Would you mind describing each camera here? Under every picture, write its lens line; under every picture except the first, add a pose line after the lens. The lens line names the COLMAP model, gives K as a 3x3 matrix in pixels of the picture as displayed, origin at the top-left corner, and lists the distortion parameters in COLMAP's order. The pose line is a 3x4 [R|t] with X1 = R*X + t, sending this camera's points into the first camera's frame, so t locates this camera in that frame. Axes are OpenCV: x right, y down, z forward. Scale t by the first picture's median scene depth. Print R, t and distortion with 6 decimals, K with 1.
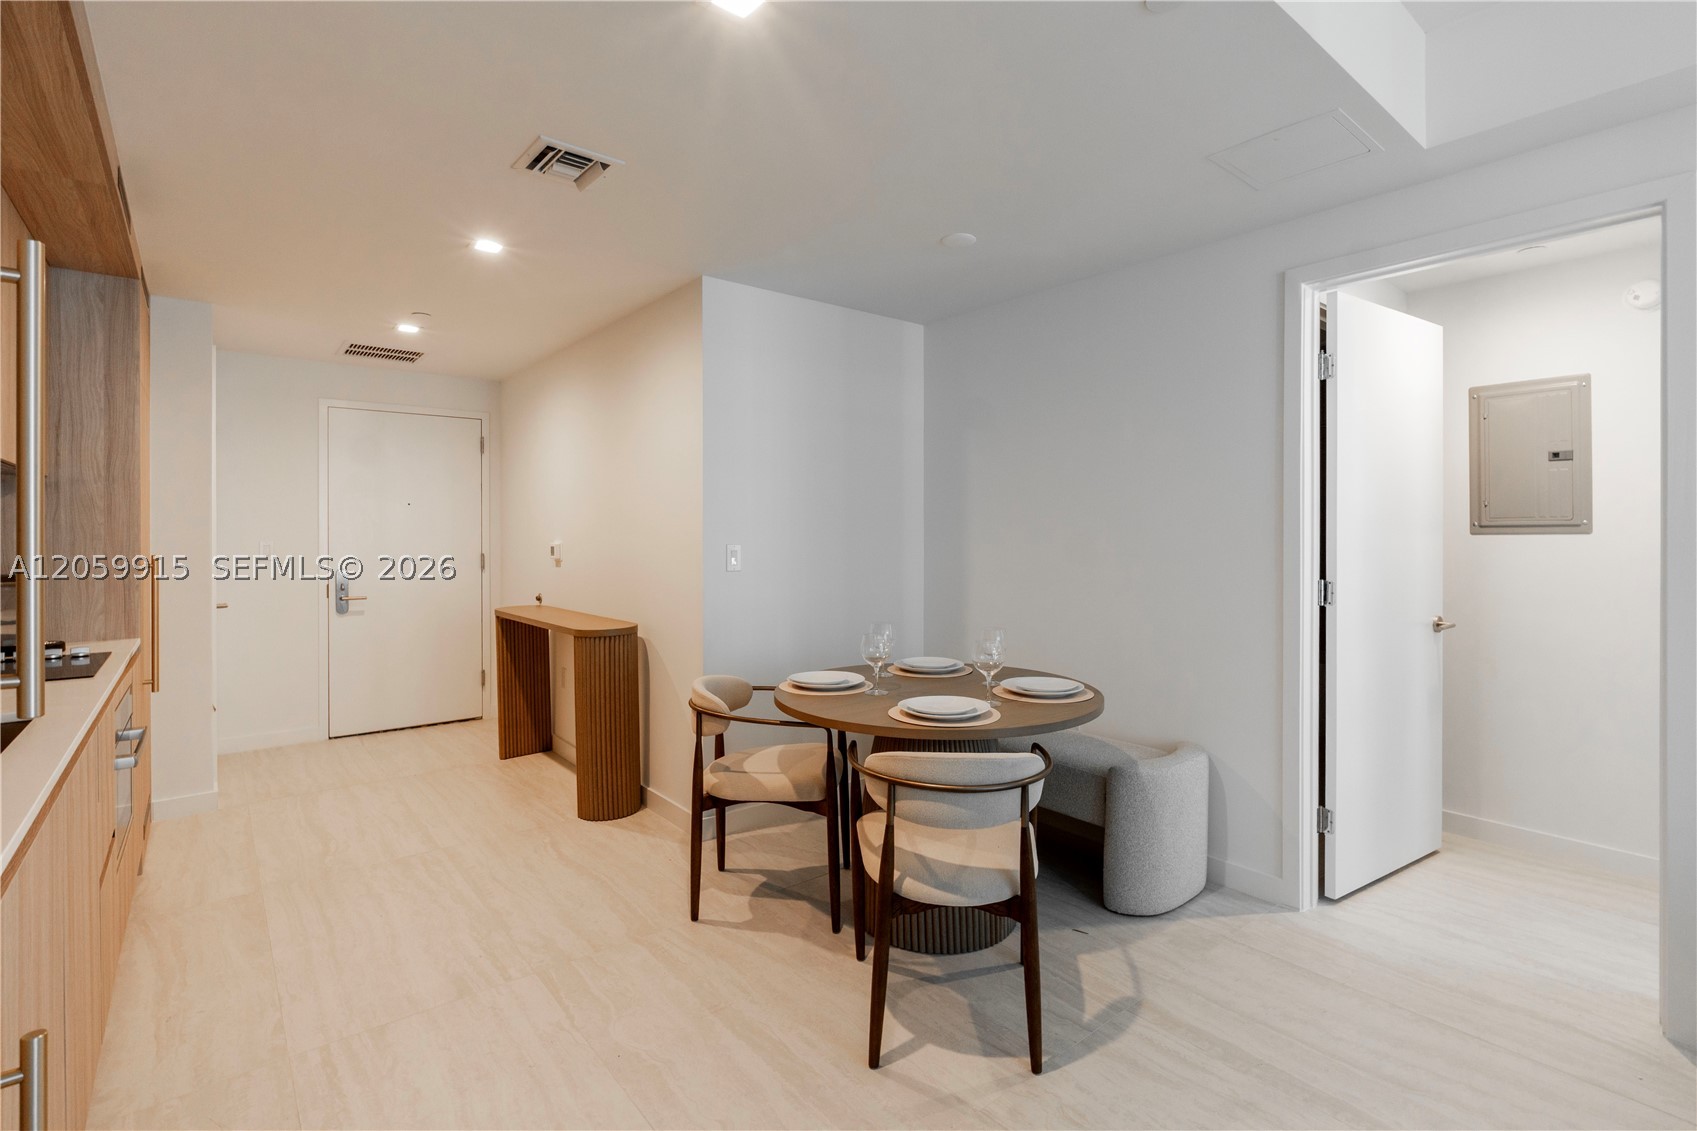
lens RADIAL K [[791.1, 0, 852.6], [0, 791.1, 538.6], [0, 0, 1]] dist [-0.000251, -0.000022]
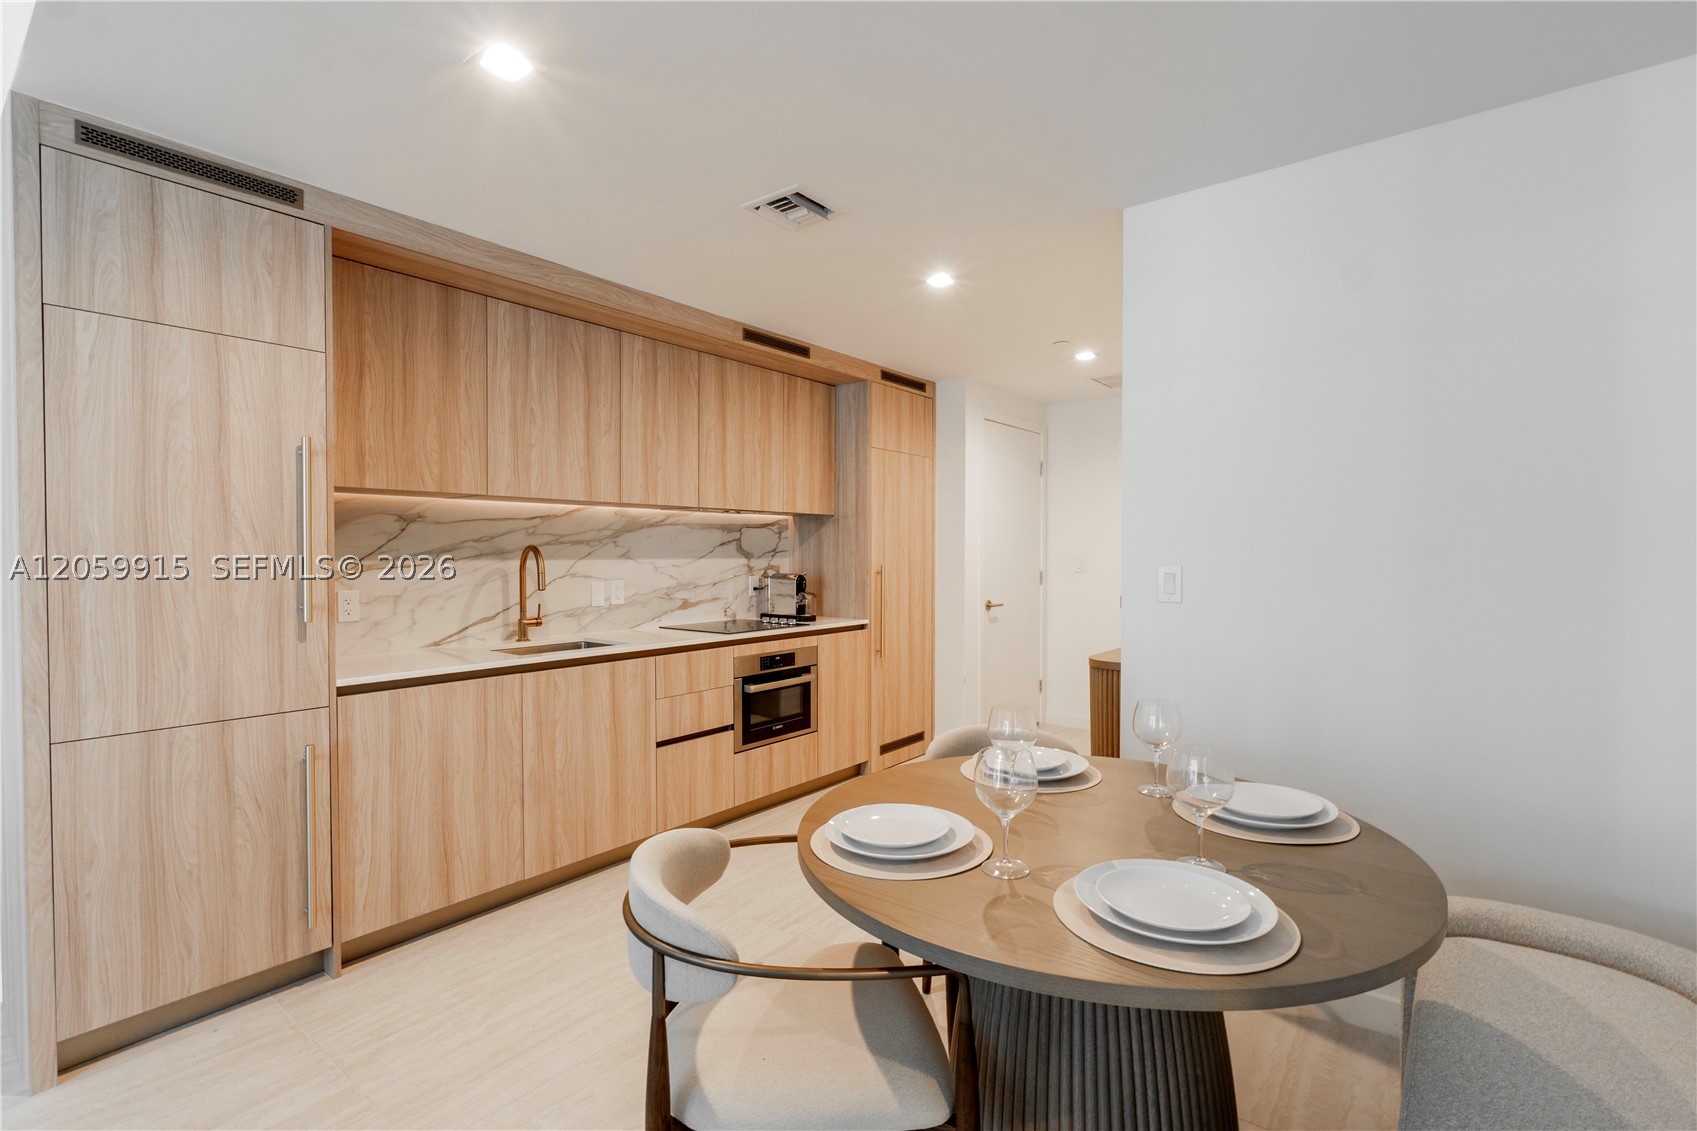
lens RADIAL K [[784.2, 0, 851.5], [0, 784.2, 565.6], [0, 0, 1]] dist [-0.002629, -0.000265]
pose [[0.220950, 0.019530, -0.975090, 0.556217], [-0.005317, 0.999809, 0.018821, -0.004707], [0.975271, 0.001026, 0.221011, 0.658237]]
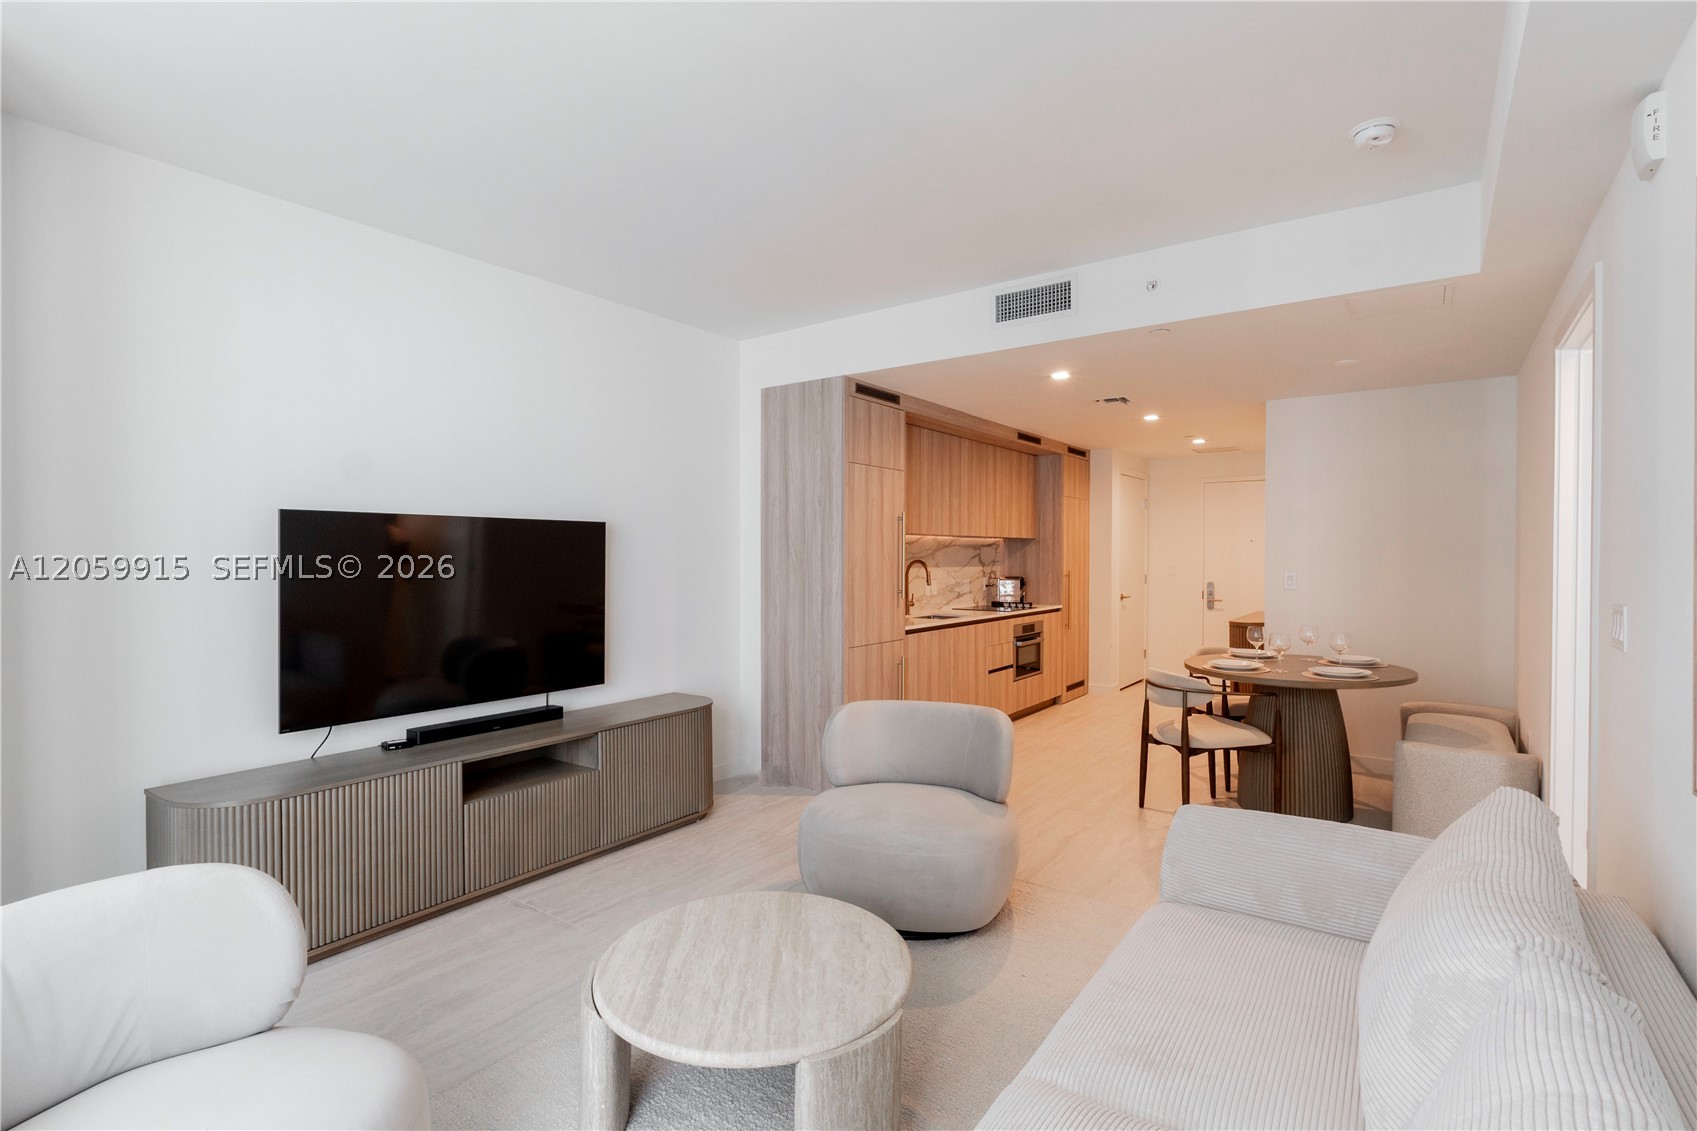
lens RADIAL K [[807.2, 0, 866.4], [0, 807.2, 560.9], [0, 0, 1]] dist [-0.002775, -0.000210]
pose [[0.275687, 0.010574, -0.961189, 1.296025], [-0.006647, 0.999937, 0.009094, -0.025661], [0.961225, 0.003882, 0.275739, -0.237538]]
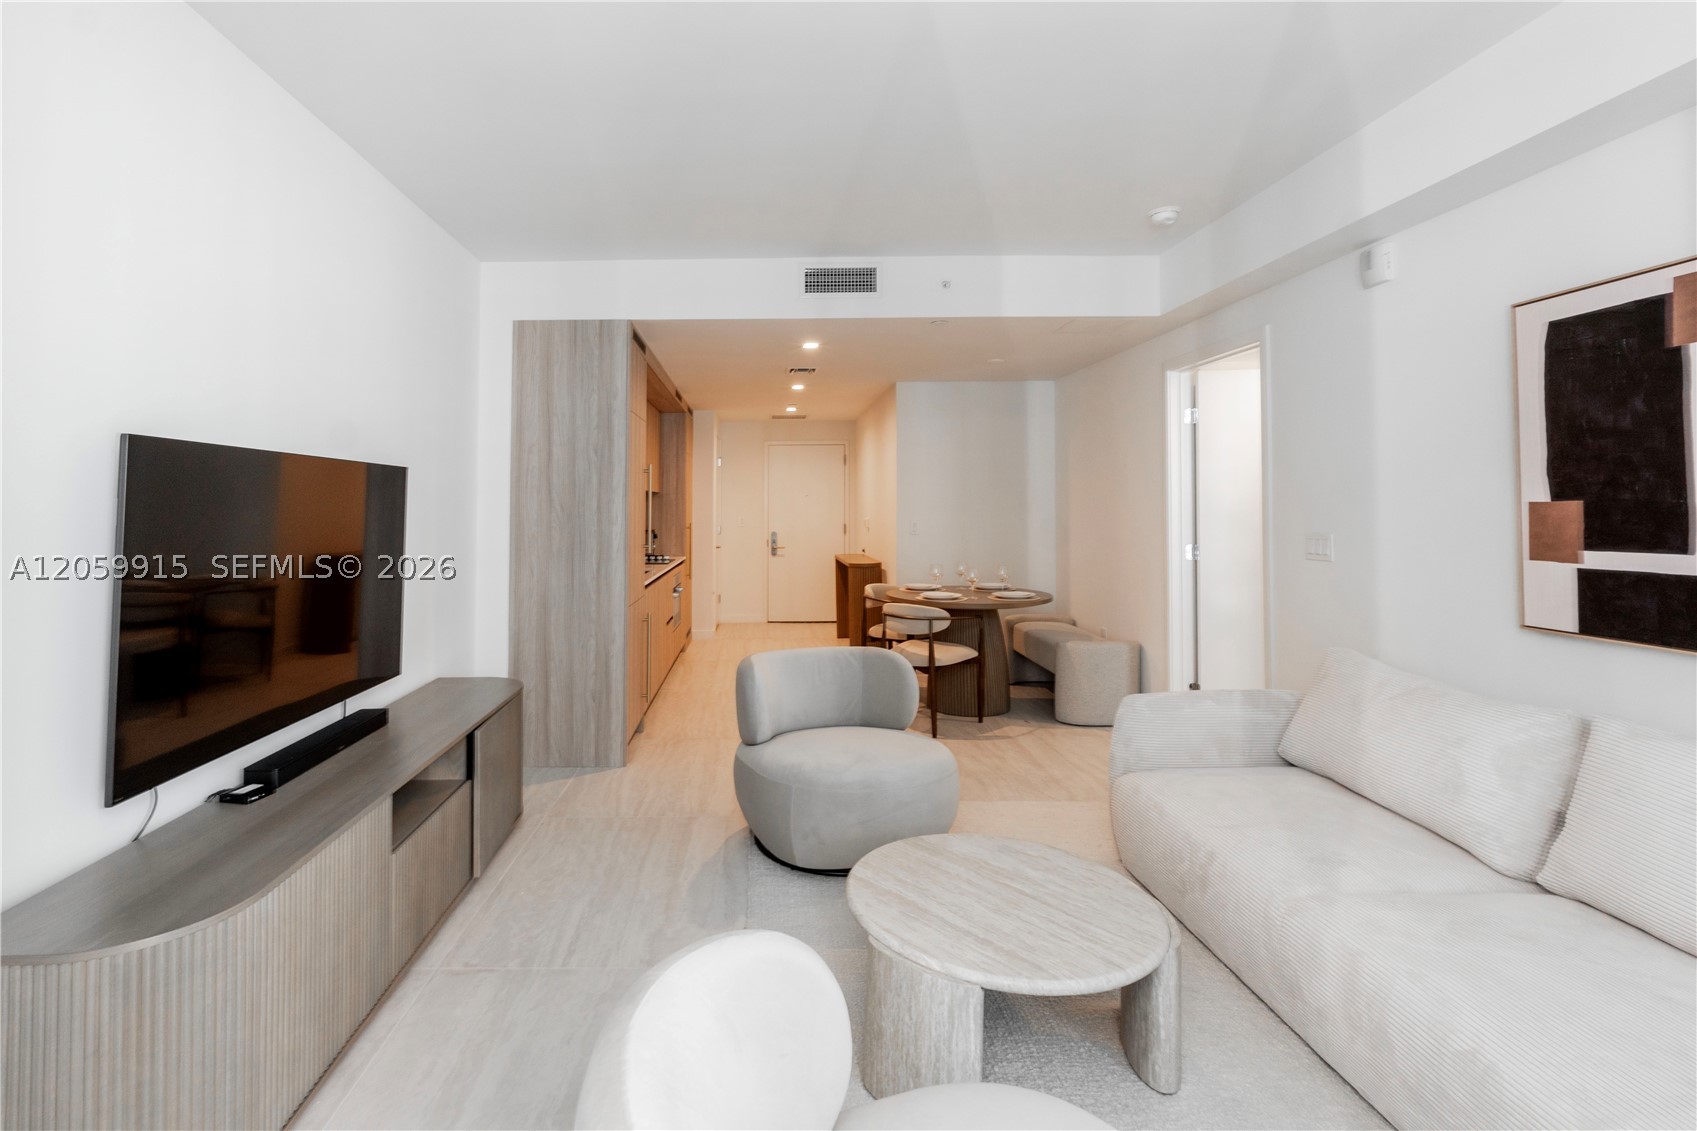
lens RADIAL K [[797.7, 0, 774.5], [0, 797.7, 486.2], [0, 0, 1]] dist [-0.001064, -0.000079]
pose [[0.784689, -0.017946, -0.619630, 0.899216], [-0.001340, 0.999529, -0.030645, -0.018527], [0.619888, 0.024877, 0.784296, -0.819947]]
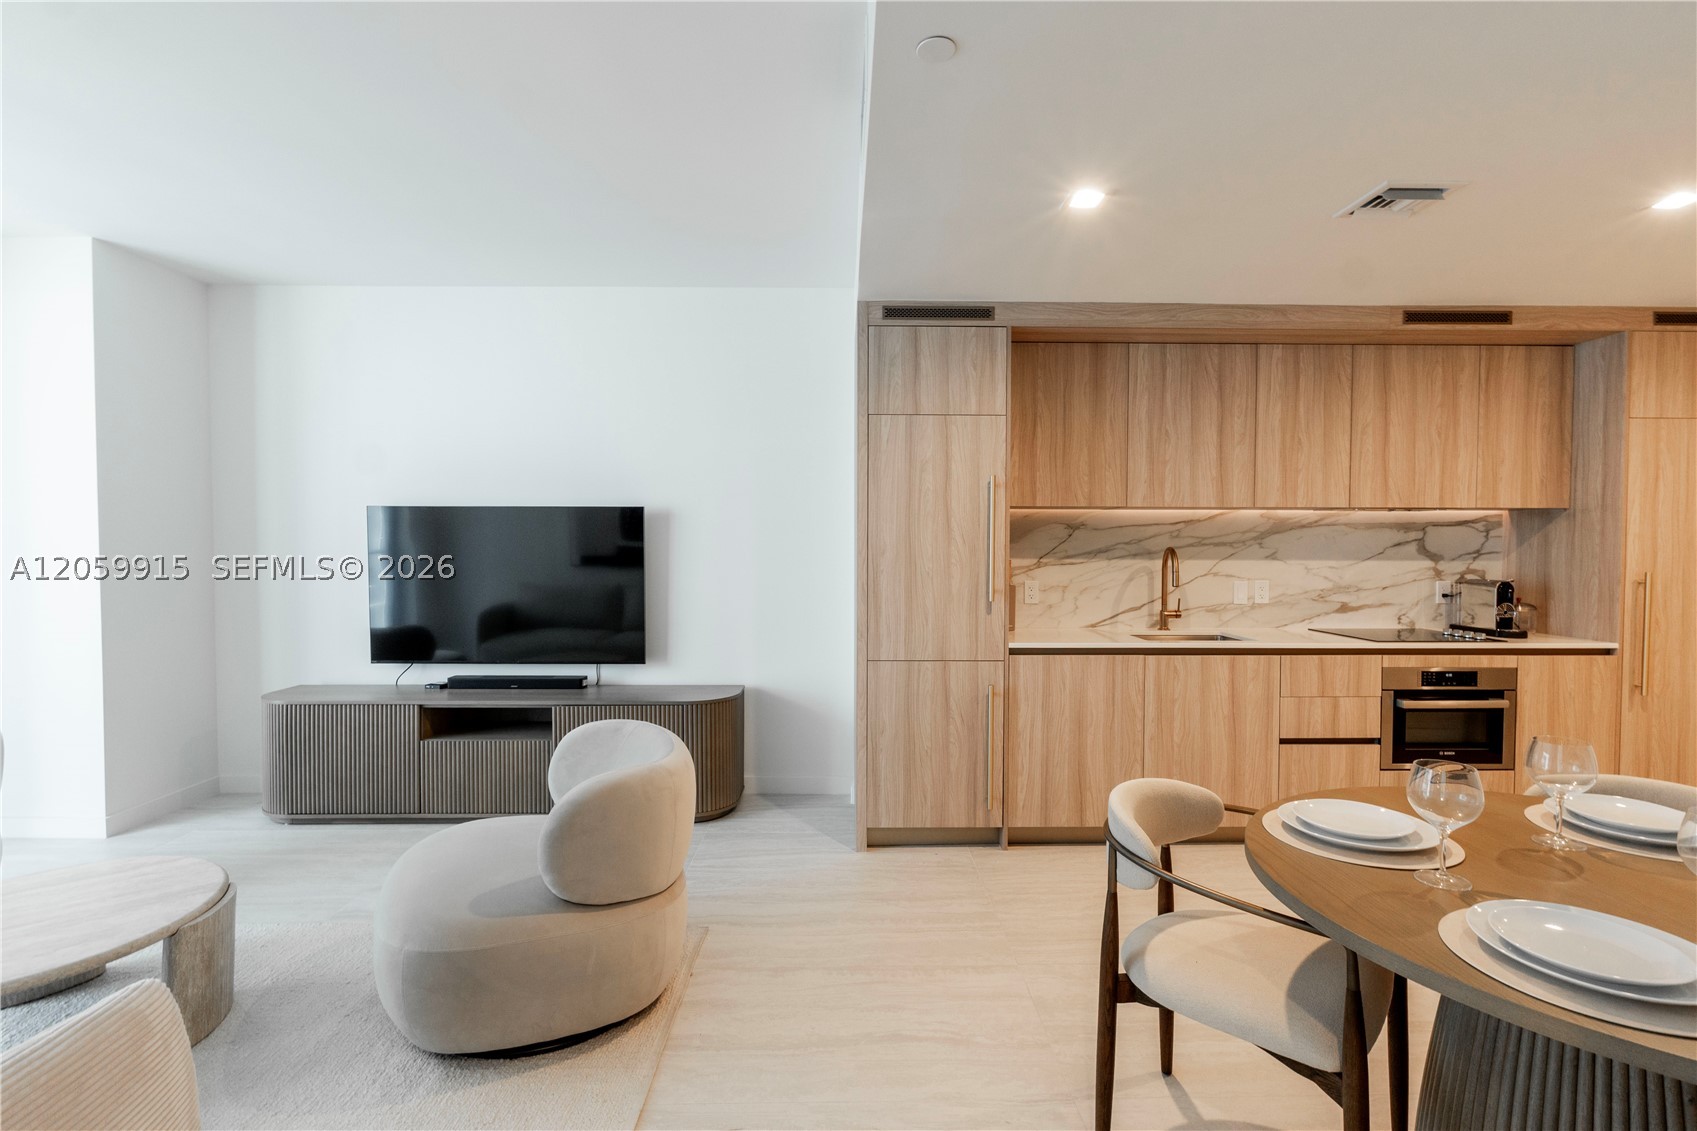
lens RADIAL K [[784.2, 0, 851.5], [0, 784.2, 565.6], [0, 0, 1]] dist [-0.002629, -0.000265]
pose [[-0.619120, 0.021098, -0.785013, 0.702890], [-0.005008, 0.999513, 0.030812, -0.017367], [0.785280, 0.023008, -0.618713, 0.849018]]
